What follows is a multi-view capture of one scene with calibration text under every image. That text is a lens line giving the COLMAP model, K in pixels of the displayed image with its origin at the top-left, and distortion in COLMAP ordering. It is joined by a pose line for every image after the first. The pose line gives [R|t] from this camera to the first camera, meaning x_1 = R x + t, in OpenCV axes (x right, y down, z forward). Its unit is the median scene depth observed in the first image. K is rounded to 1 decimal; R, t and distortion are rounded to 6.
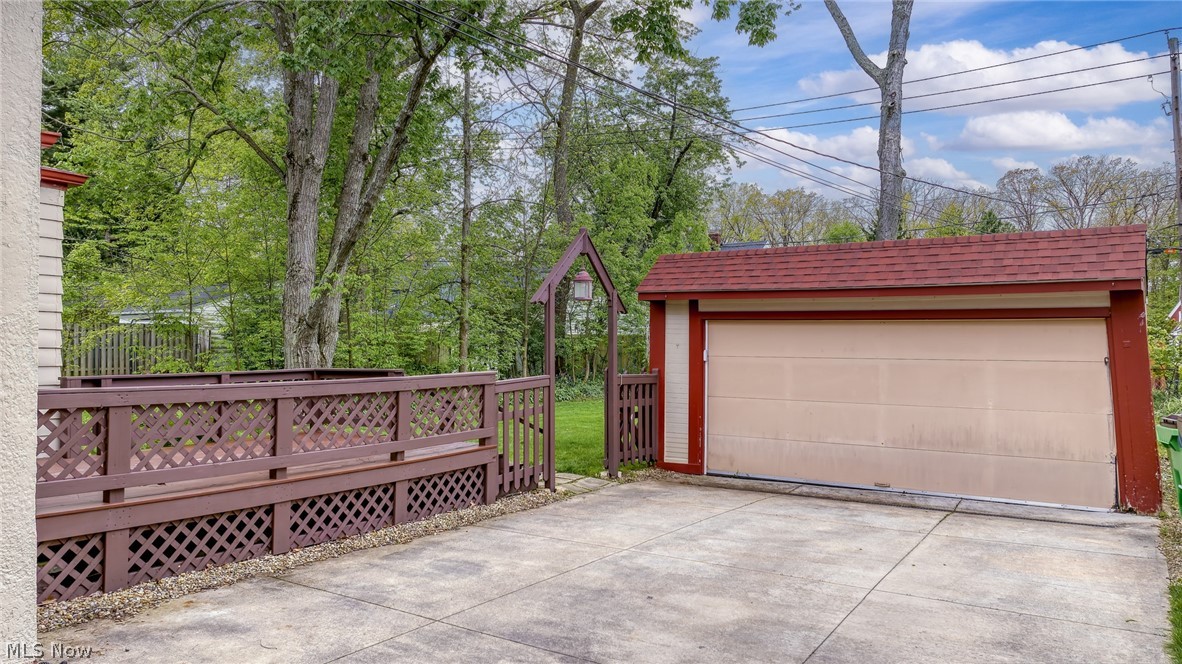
lens RADIAL K [[826.9, 0, 581.2], [0, 826.9, 328.2], [0, 0, 1]] dist [0.002769, -0.002235]
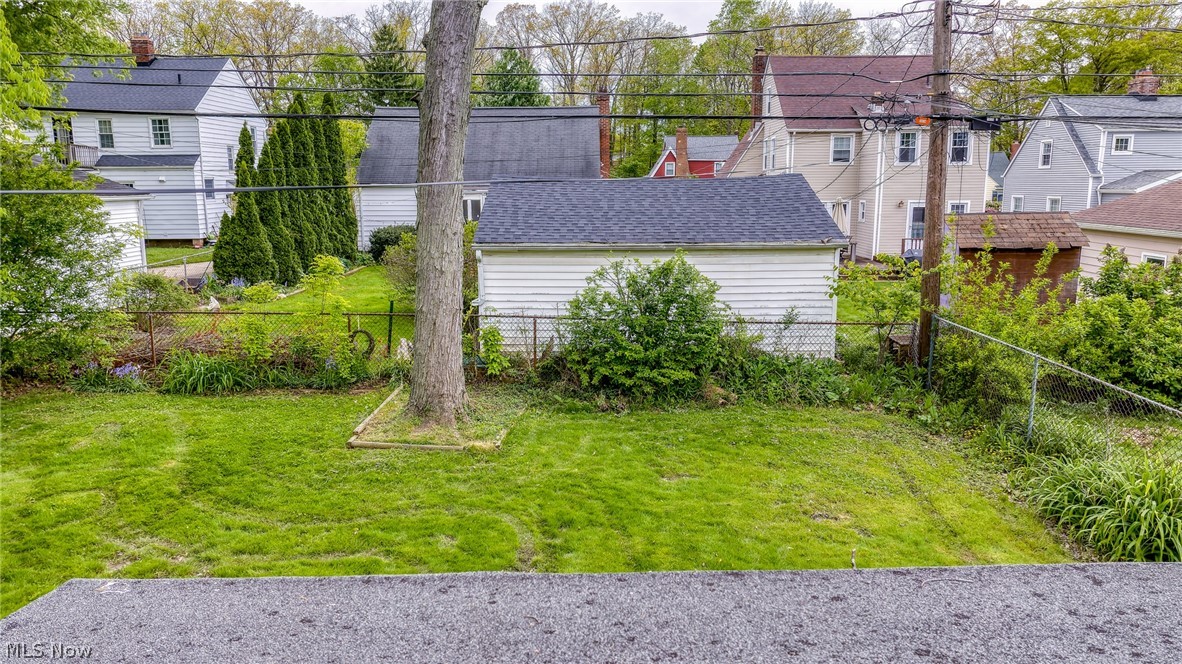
lens RADIAL K [[826.9, 0, 586.2], [0, 826.9, 328.9], [0, 0, 1]] dist [0.002769, -0.002235]
pose [[0.828380, -0.099085, 0.551333, 0.169093], [-0.012562, 0.980698, 0.195125, -0.060381], [-0.560025, -0.168564, 0.811146, 0.661068]]
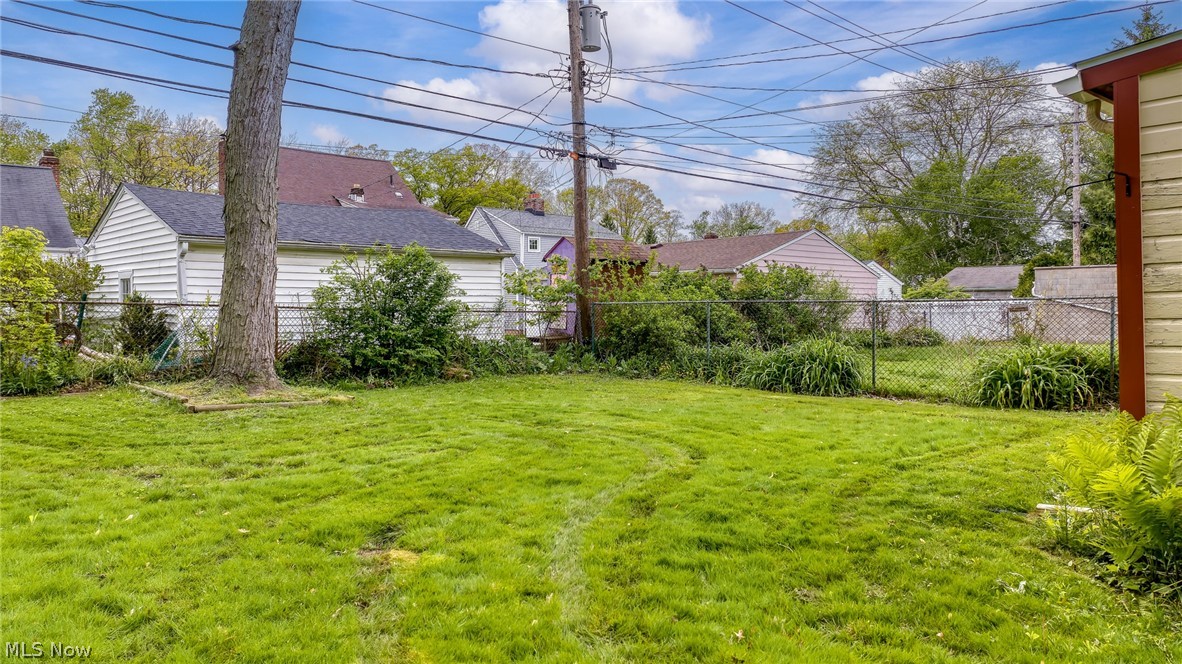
lens RADIAL K [[826.9, 0, 592.3], [0, 826.9, 335.6], [0, 0, 1]] dist [0.002769, -0.002235]
pose [[0.224380, -0.027297, 0.974119, -0.039748], [-0.021979, 0.999212, 0.033063, 0.043037], [-0.974254, -0.028828, 0.223603, 0.823494]]
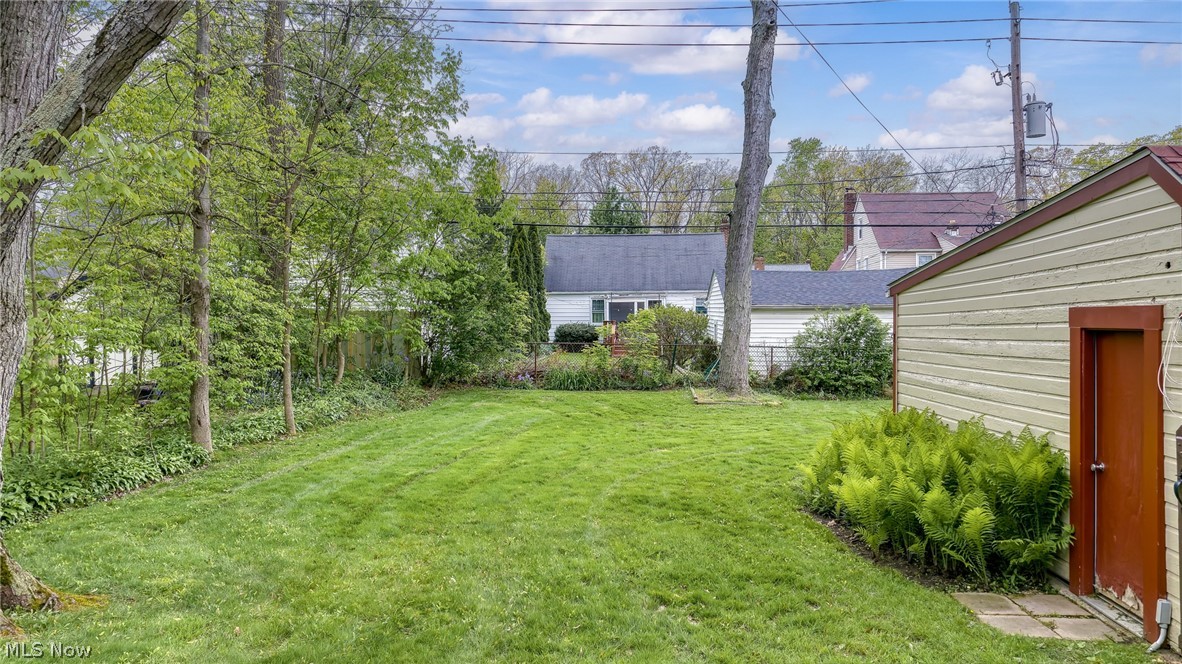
lens RADIAL K [[826.9, 0, 587.1], [0, 826.9, 330.7], [0, 0, 1]] dist [0.002769, -0.002235]
pose [[0.859503, -0.009388, 0.511044, -0.205770], [-0.011636, 0.999213, 0.037926, -0.005399], [-0.510998, -0.038544, 0.858717, 0.452459]]
